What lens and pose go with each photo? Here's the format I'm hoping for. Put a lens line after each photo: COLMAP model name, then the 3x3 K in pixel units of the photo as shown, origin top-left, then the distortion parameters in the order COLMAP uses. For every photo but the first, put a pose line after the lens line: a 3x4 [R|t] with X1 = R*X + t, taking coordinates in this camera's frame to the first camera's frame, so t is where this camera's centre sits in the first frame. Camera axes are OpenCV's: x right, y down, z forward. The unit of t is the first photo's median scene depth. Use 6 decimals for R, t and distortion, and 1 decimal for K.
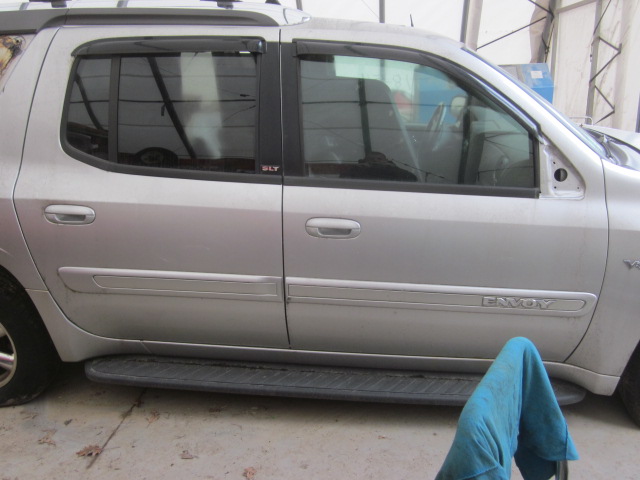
lens RADIAL K [[520.6, 0, 319.8], [0, 520.6, 242.9], [0, 0, 1]] dist [-0.008857, 0.003503]
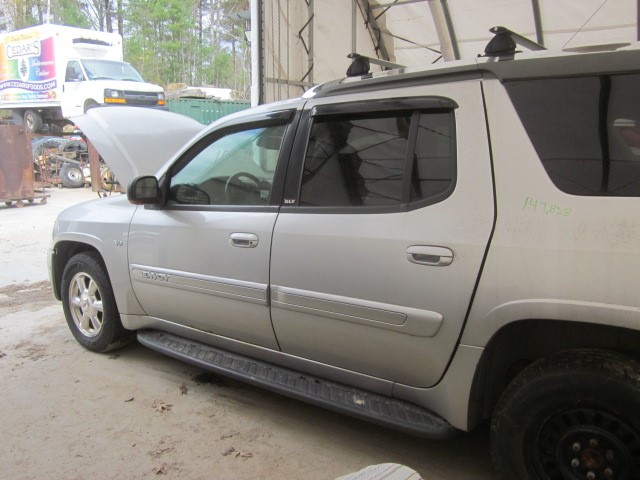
lens RADIAL K [[520.6, 0, 319.7], [0, 520.6, 237.3], [0, 0, 1]] dist [-0.008857, 0.003503]
pose [[0.845112, 0.039616, -0.533119, 0.667908], [-0.096410, 0.992193, -0.079103, 0.034150], [0.525824, 0.118249, 0.842334, 0.026539]]
